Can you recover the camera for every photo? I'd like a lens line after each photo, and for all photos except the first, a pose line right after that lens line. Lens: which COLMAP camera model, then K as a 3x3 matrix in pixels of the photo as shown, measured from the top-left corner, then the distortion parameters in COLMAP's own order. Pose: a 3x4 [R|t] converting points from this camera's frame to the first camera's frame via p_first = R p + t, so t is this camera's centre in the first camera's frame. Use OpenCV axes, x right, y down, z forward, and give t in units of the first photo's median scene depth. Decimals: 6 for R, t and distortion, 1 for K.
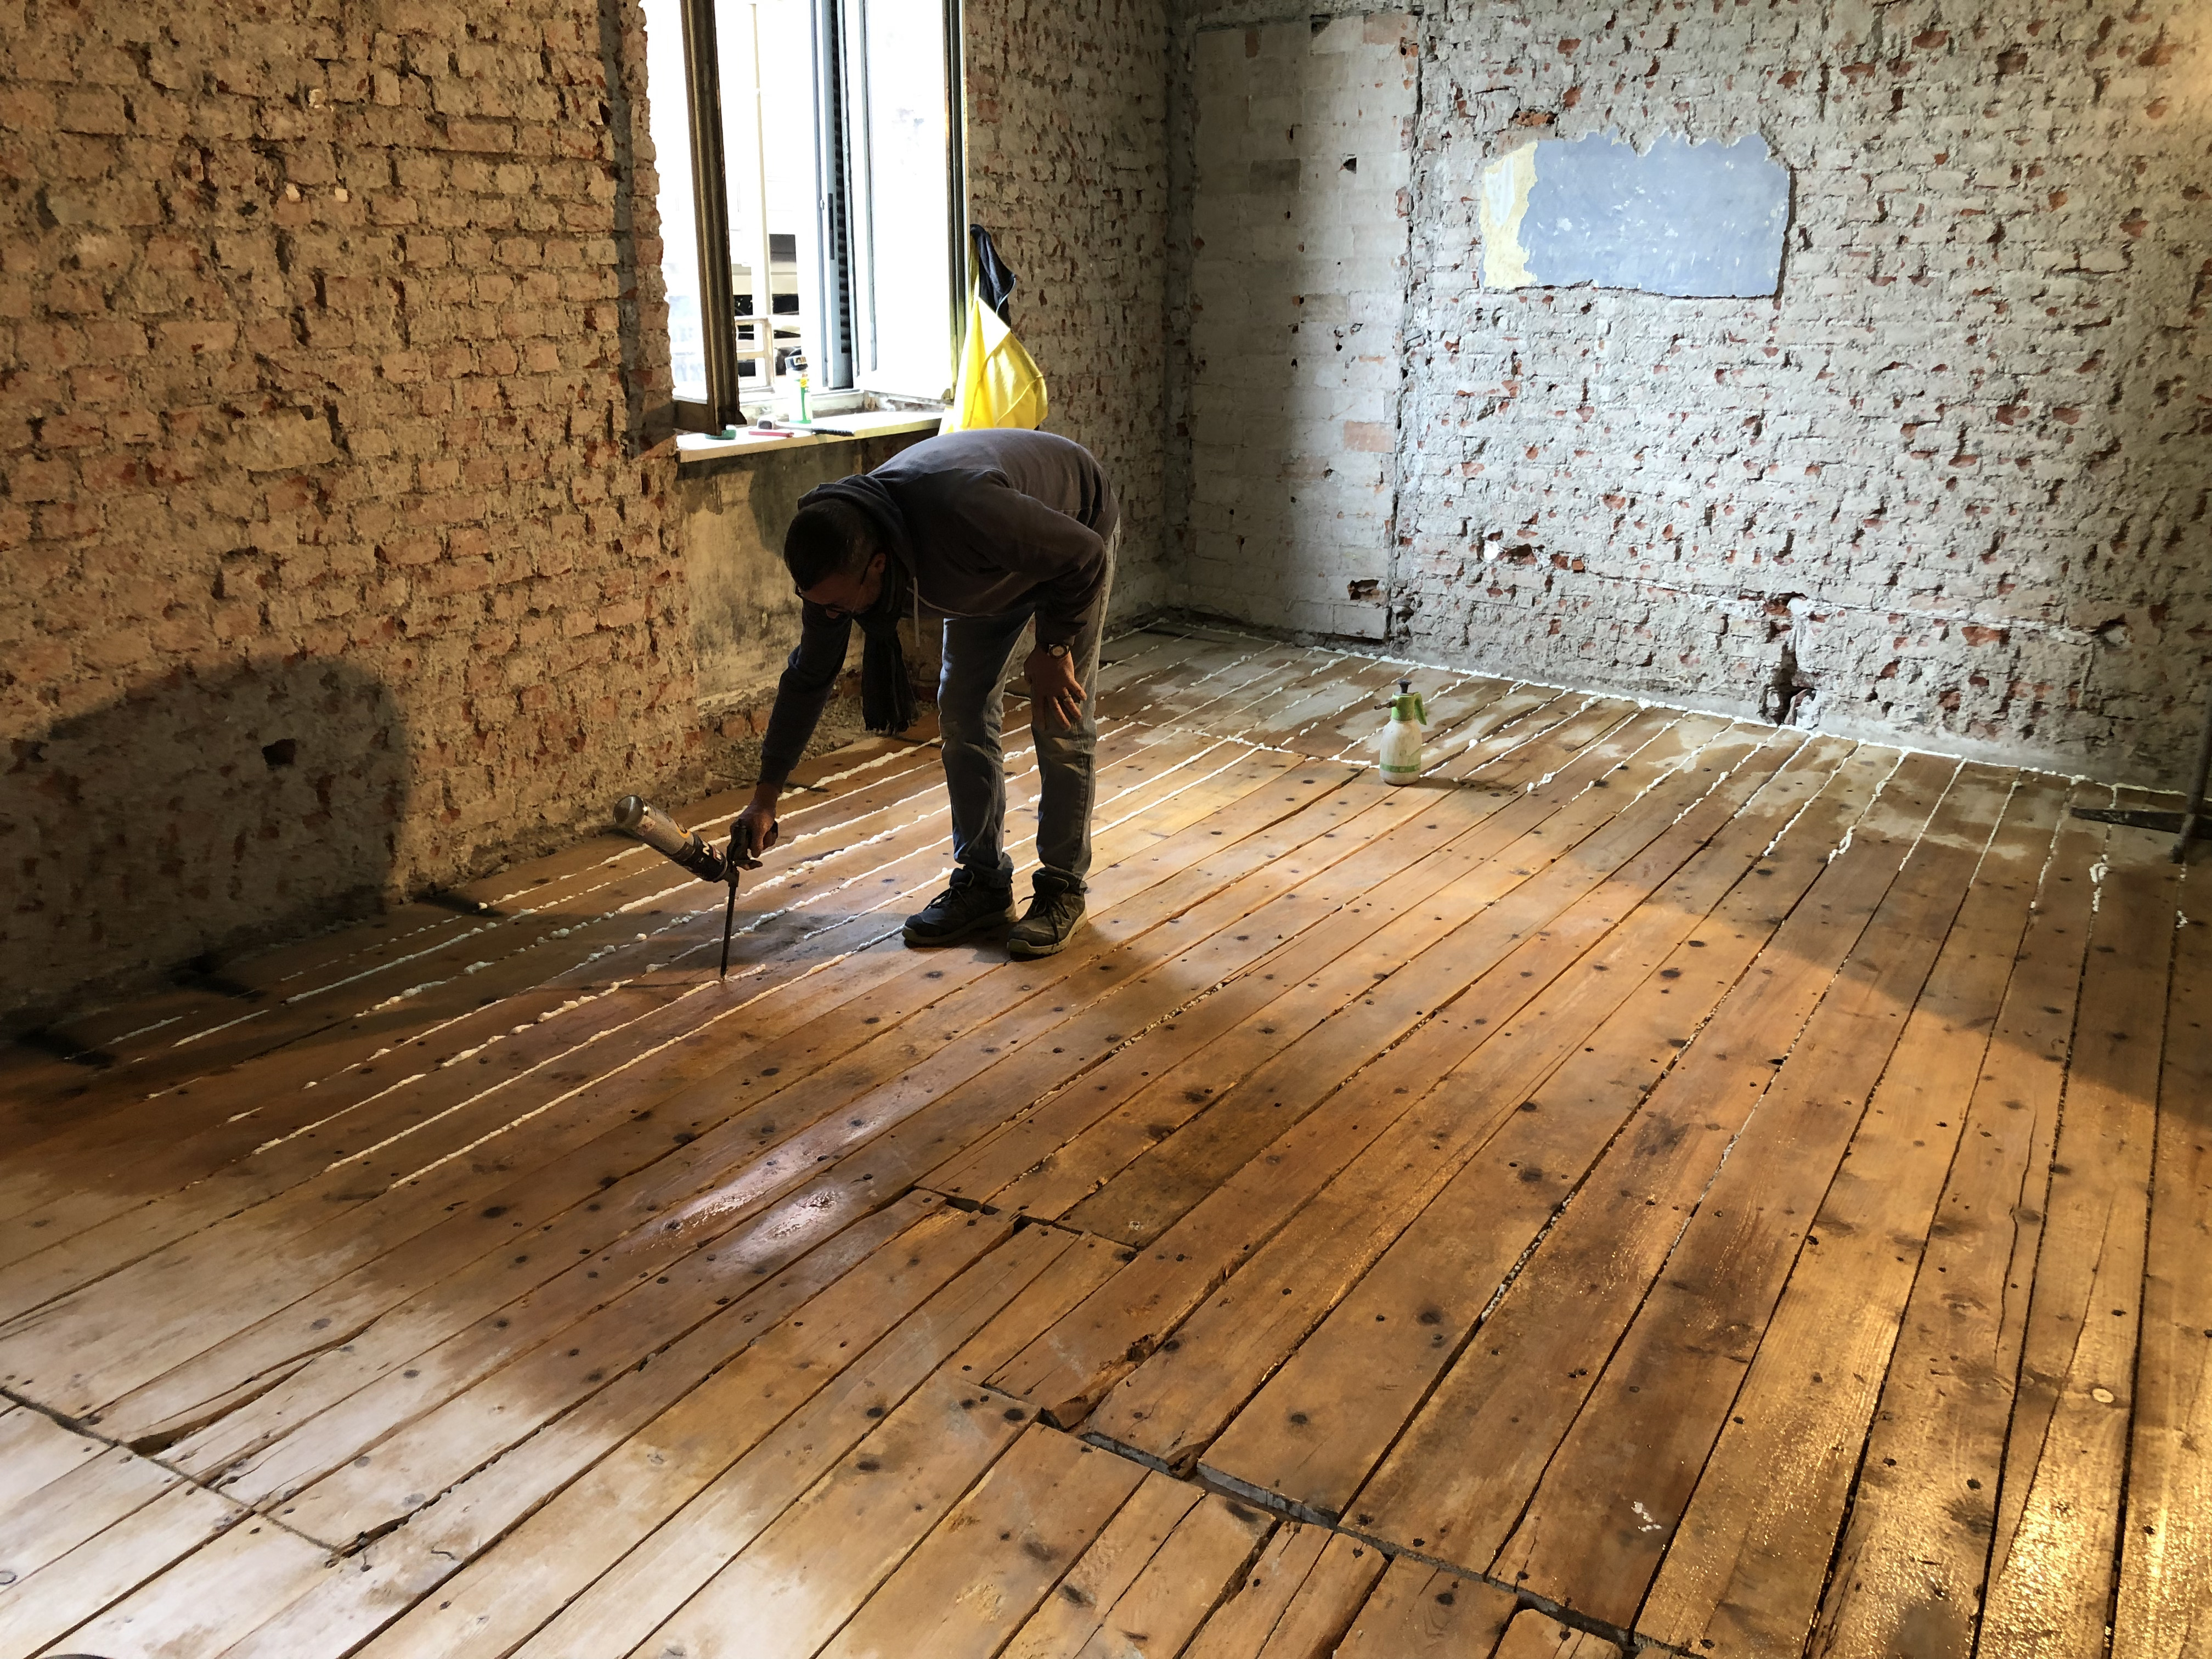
lens RADIAL K [[1825.3, 0, 1103.9], [0, 1825.3, 823.2], [0, 0, 1]] dist [0.031309, -0.024365]
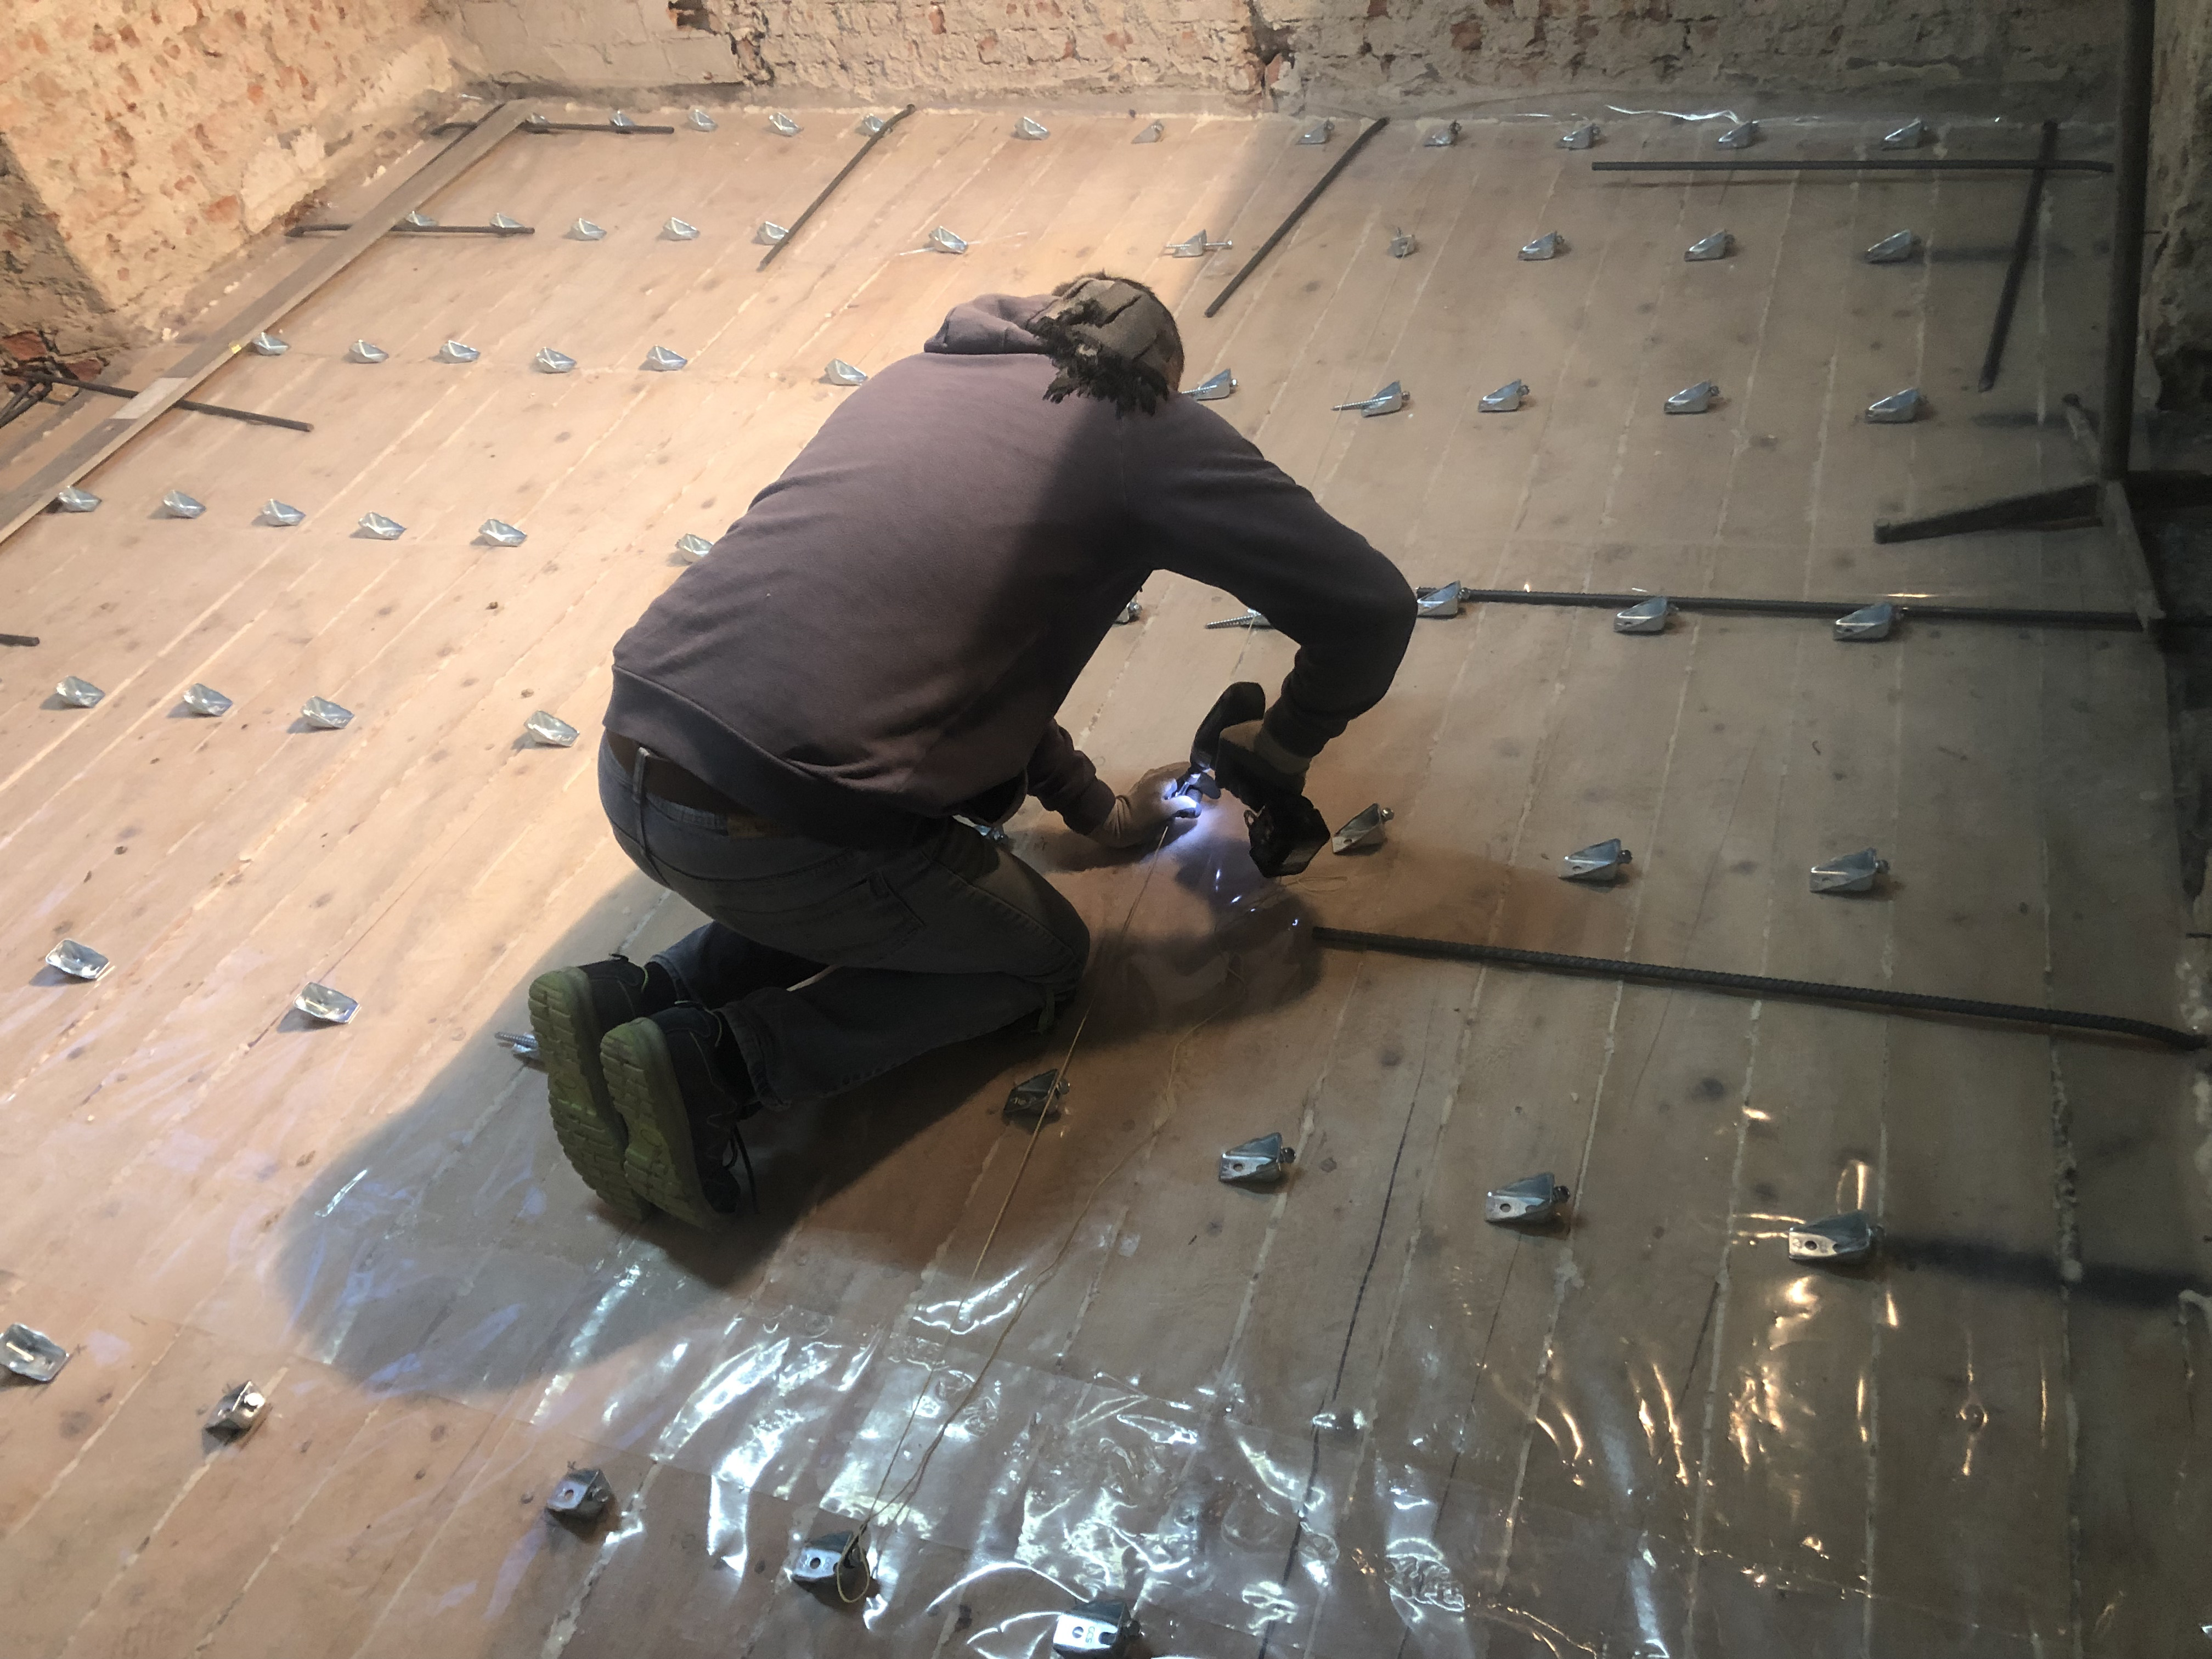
lens RADIAL K [[1825.3, 0, 1100.7], [0, 1825.3, 816.2], [0, 0, 1]] dist [0.031309, -0.024365]
pose [[0.962592, -0.270918, -0.004569, 0.263345], [0.251946, 0.888722, 0.383011, -0.105156], [-0.099704, -0.369834, 0.923733, 0.298517]]
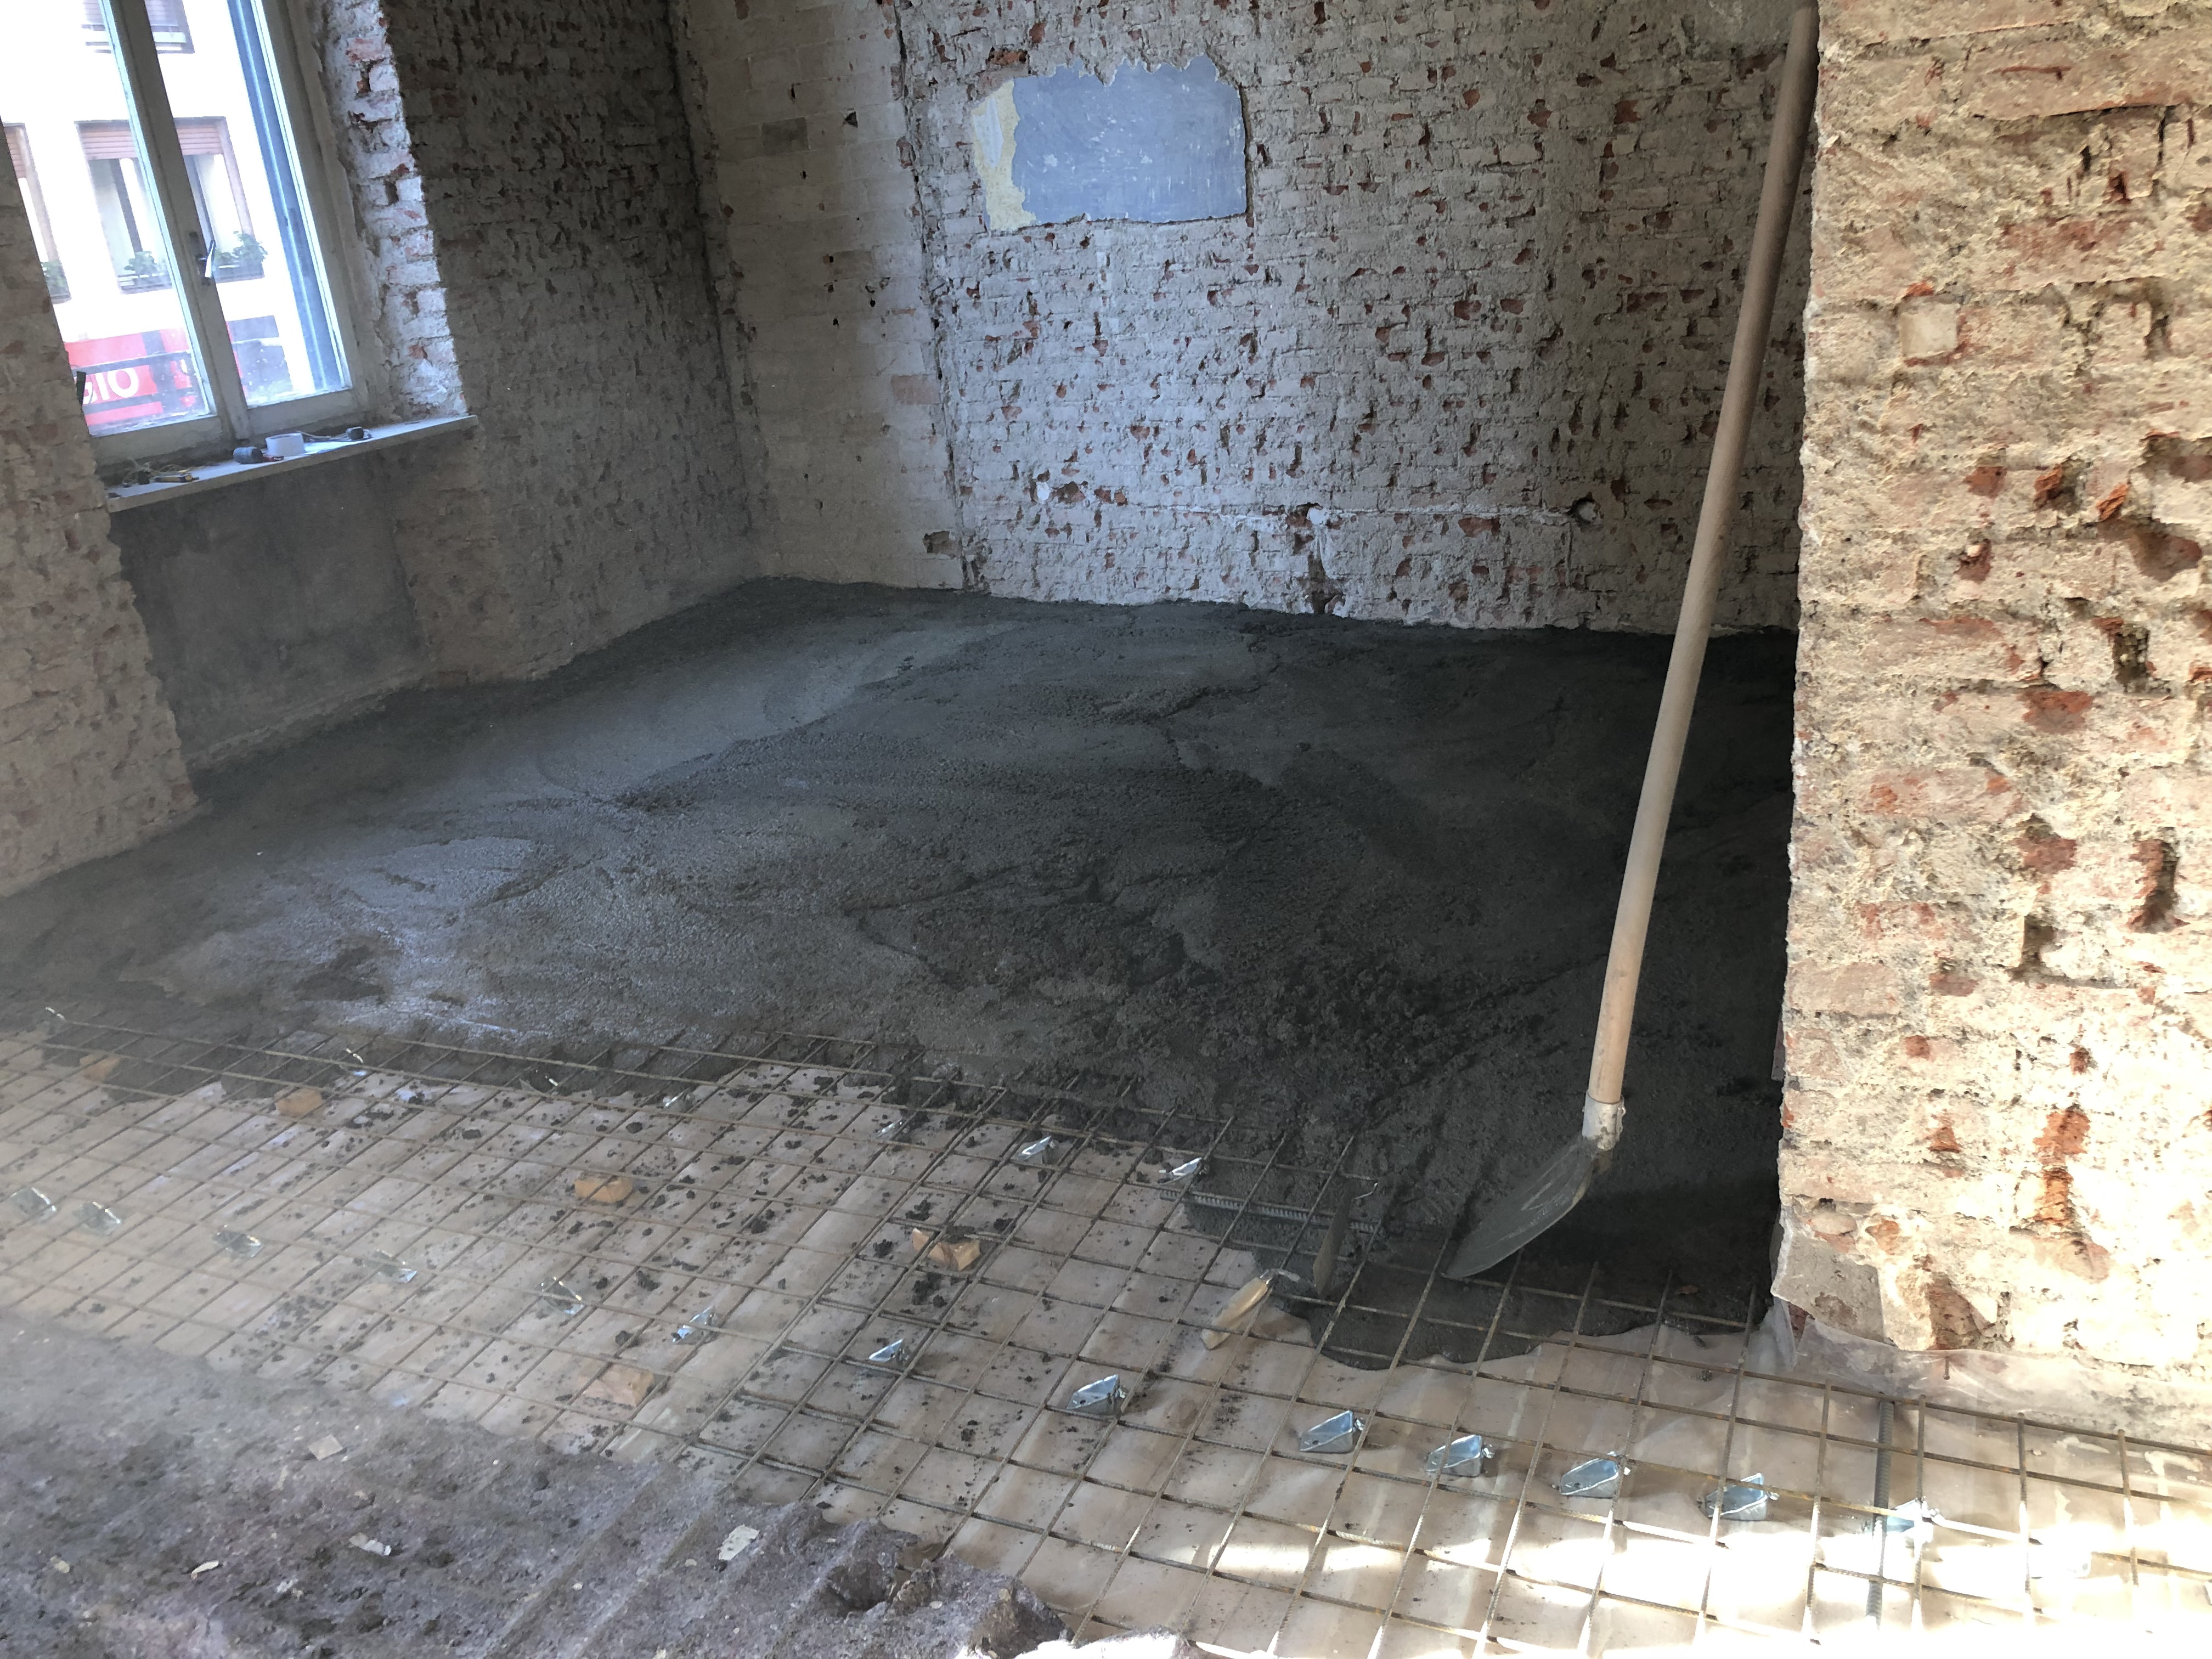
lens RADIAL K [[1825.3, 0, 1094.9], [0, 1825.3, 811.8], [0, 0, 1]] dist [0.031309, -0.024365]
pose [[0.989291, -0.129394, 0.067526, 0.175764], [0.127185, 0.991223, 0.036064, -0.007496], [-0.071599, -0.027090, 0.997066, -0.012063]]
